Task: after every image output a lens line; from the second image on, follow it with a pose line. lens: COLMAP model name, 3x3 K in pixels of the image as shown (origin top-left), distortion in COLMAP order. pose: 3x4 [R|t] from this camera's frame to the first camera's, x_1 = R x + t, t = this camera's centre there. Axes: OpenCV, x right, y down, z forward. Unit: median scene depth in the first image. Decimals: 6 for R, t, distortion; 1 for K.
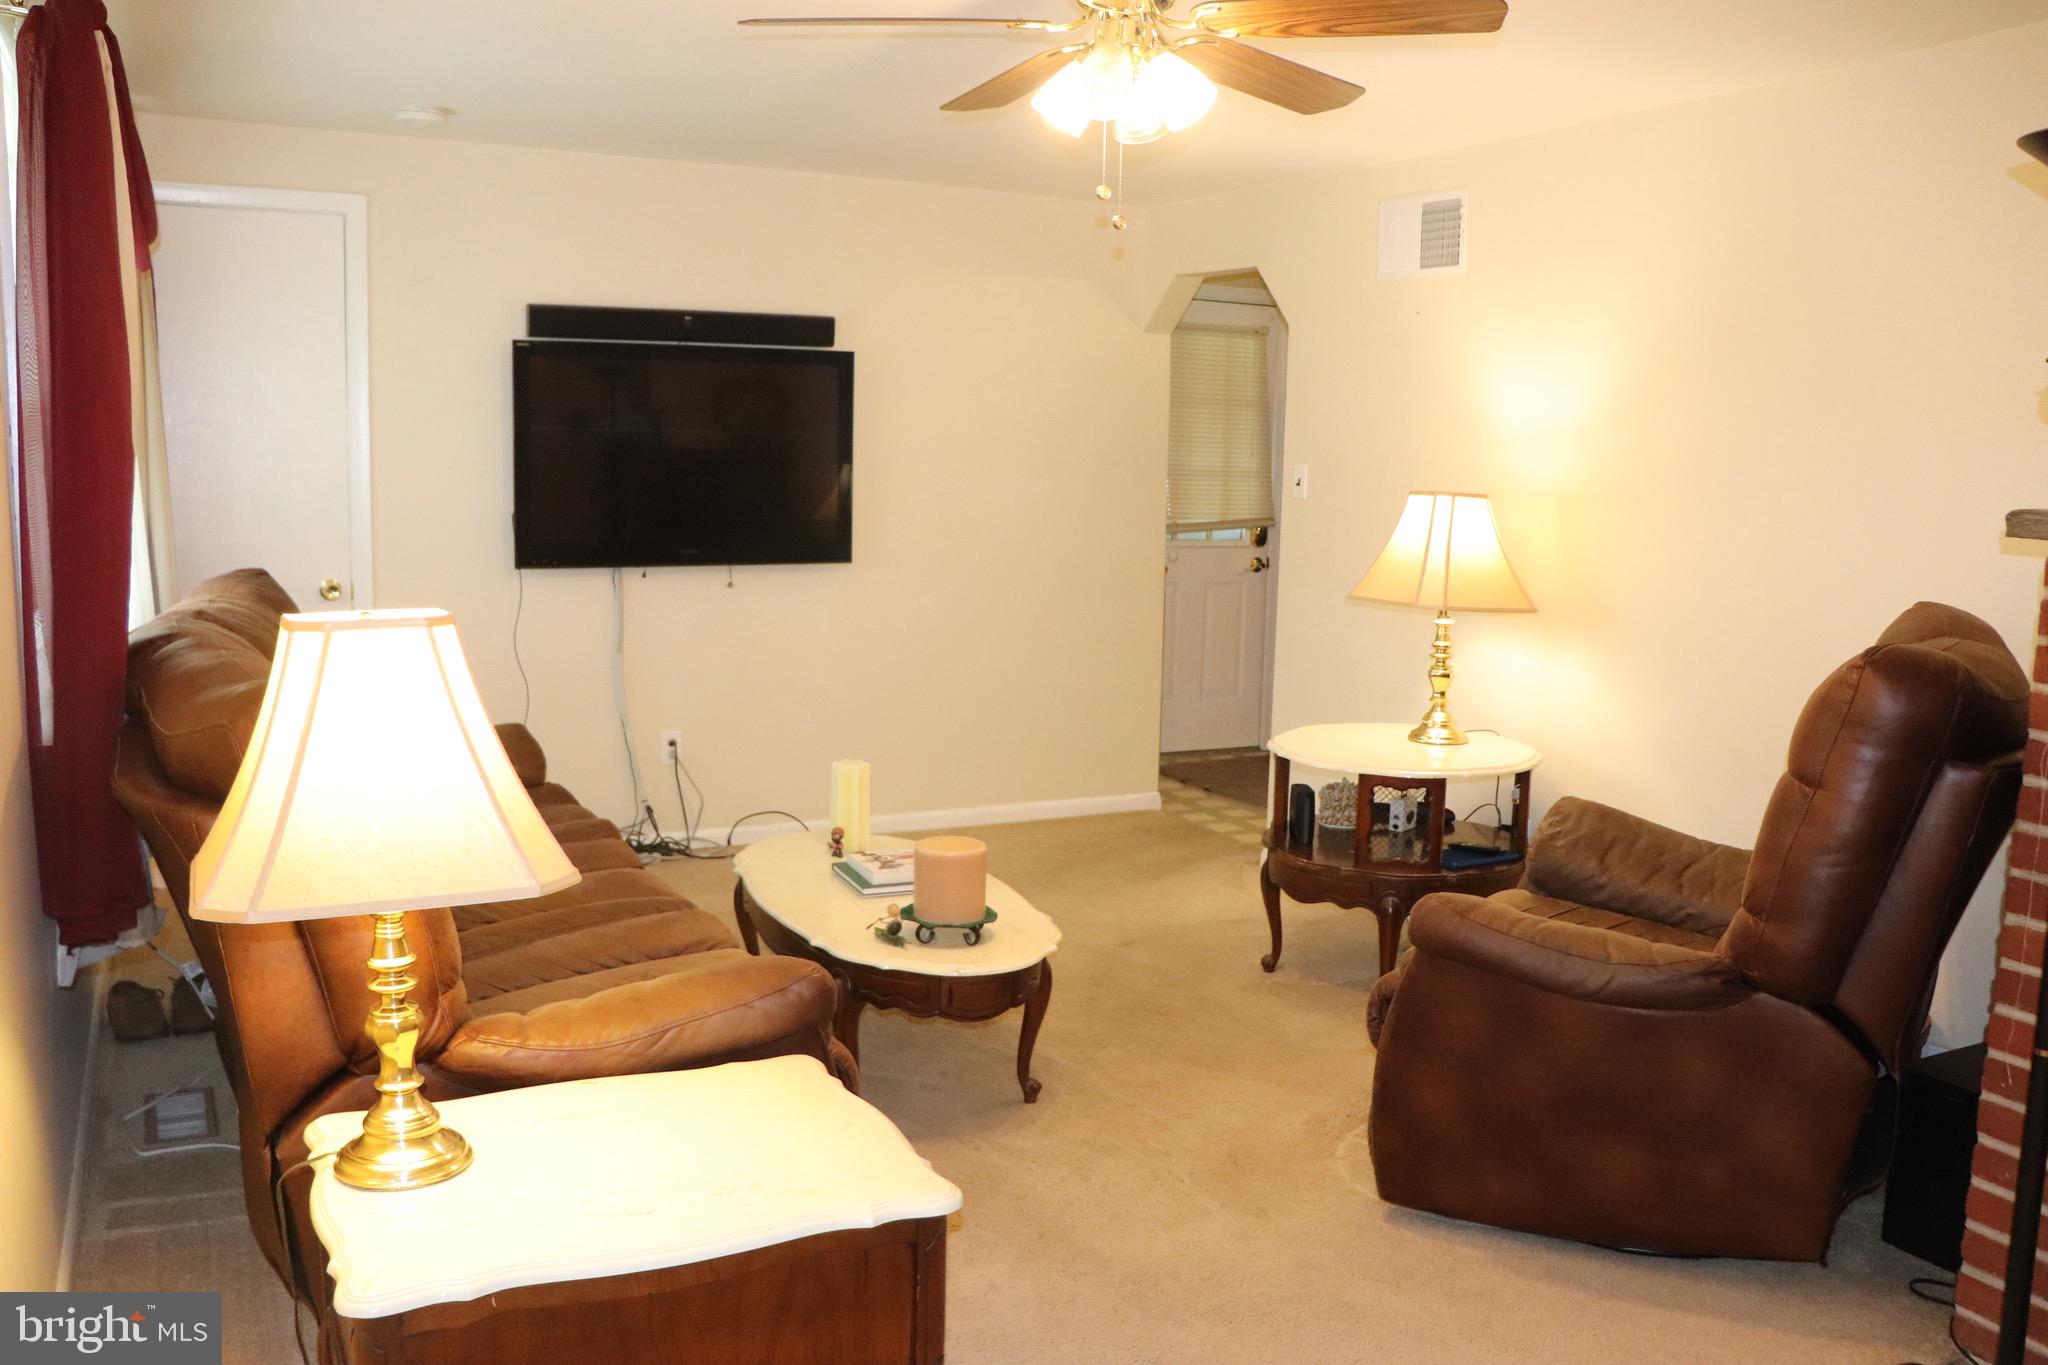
lens RADIAL K [[1719.9, 0, 1024.0], [0, 1719.9, 682.5], [0, 0, 1]] dist [-0.170861, 0.163236]
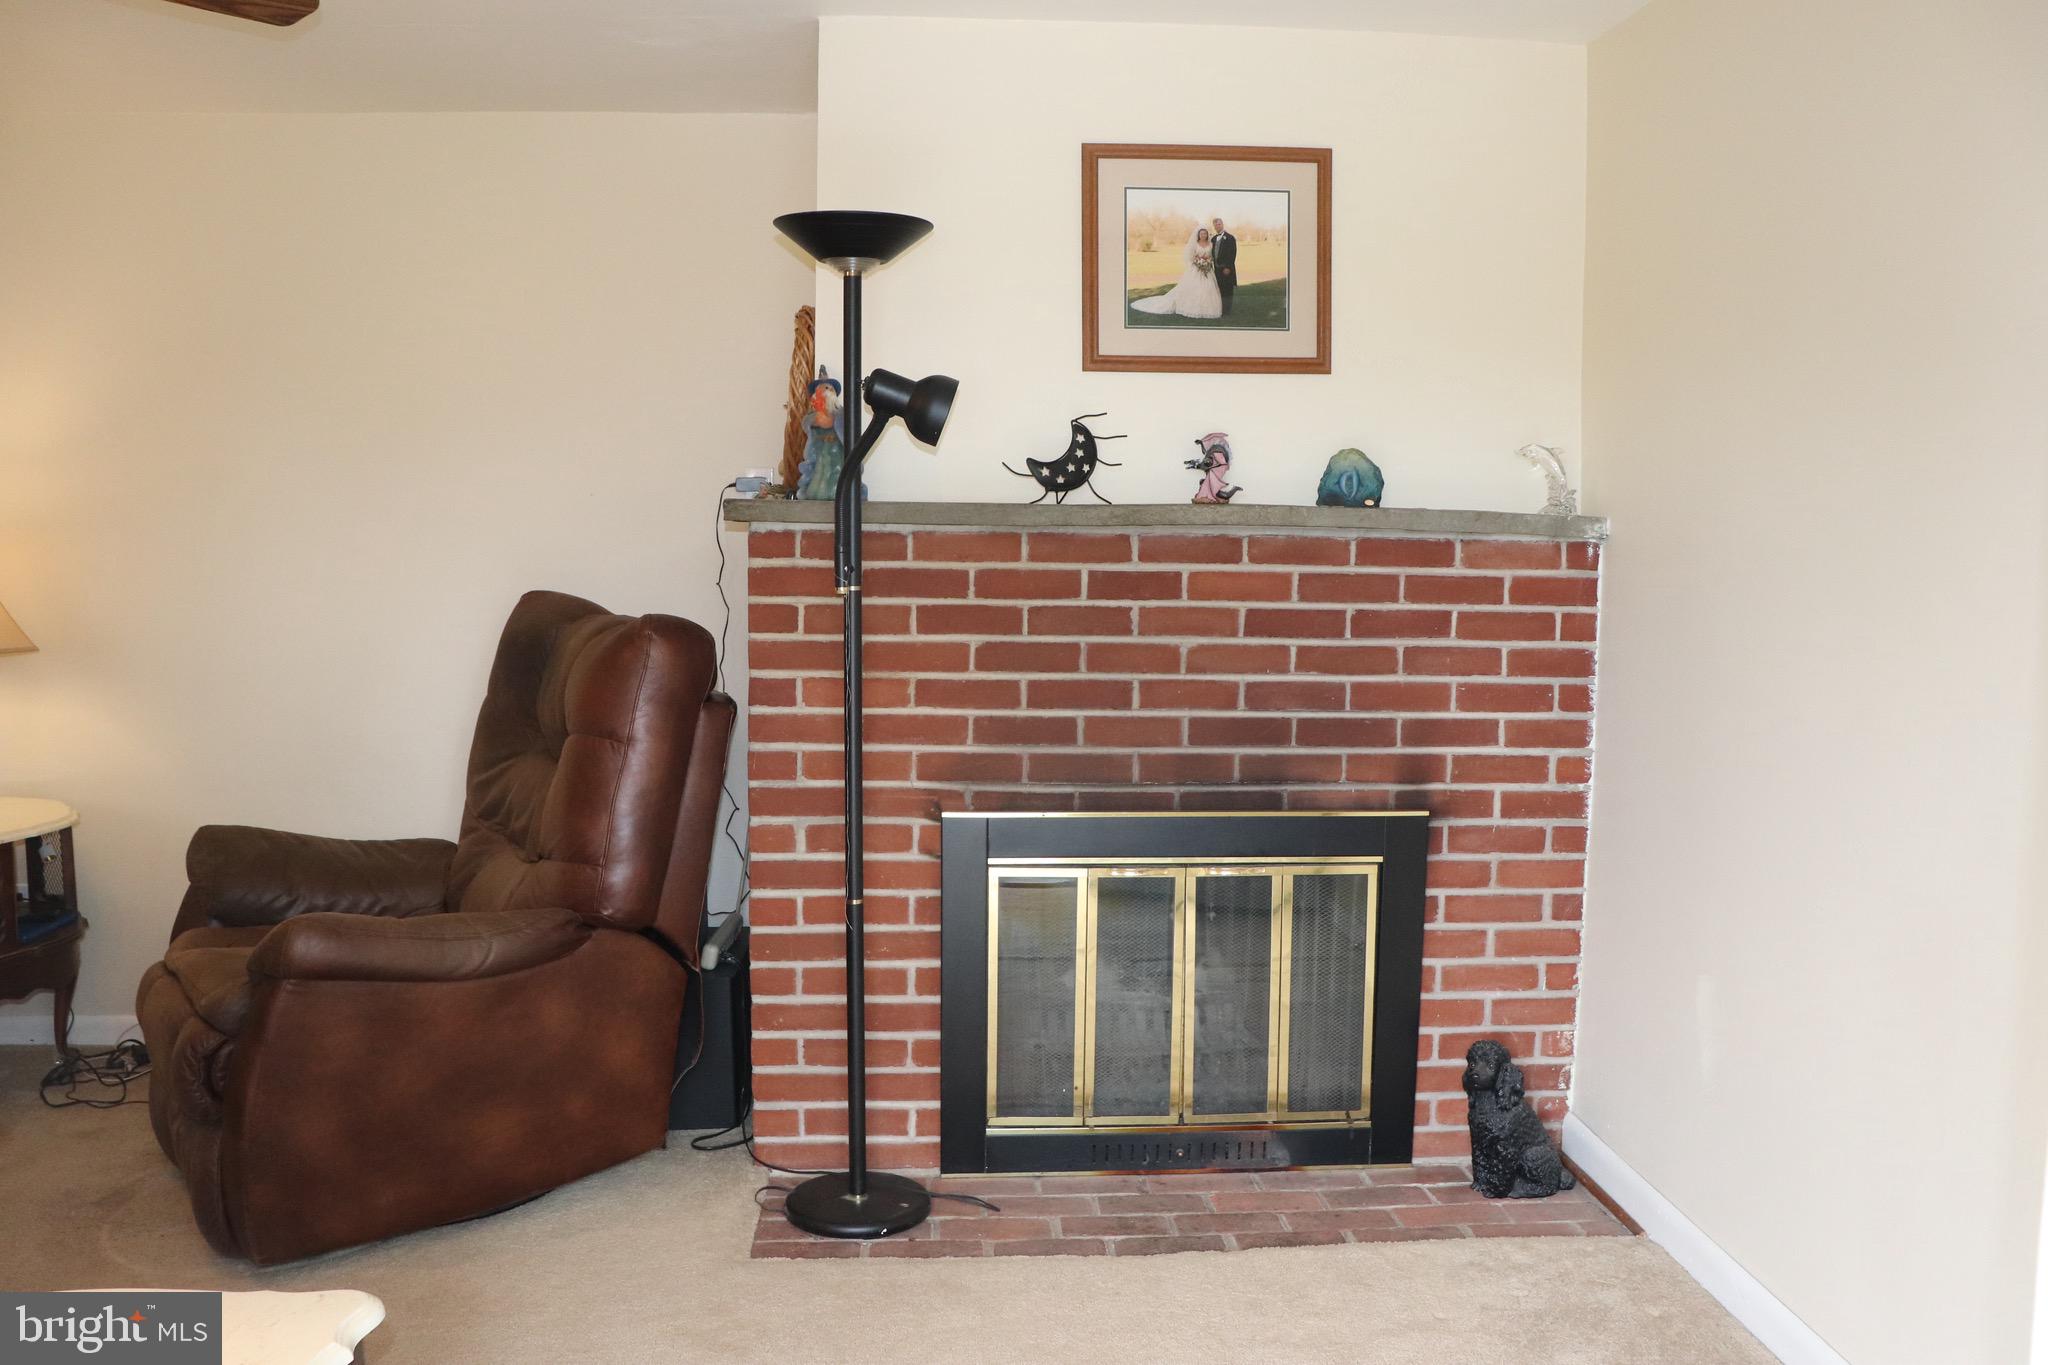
lens RADIAL K [[1719.9, 0, 1024.0], [0, 1719.9, 682.5], [0, 0, 1]] dist [-0.170861, 0.163236]
pose [[0.395625, -0.101802, 0.912752, -0.476756], [0.128984, 0.990146, 0.054526, -0.006810], [-0.909309, 0.096159, 0.404858, 0.251474]]
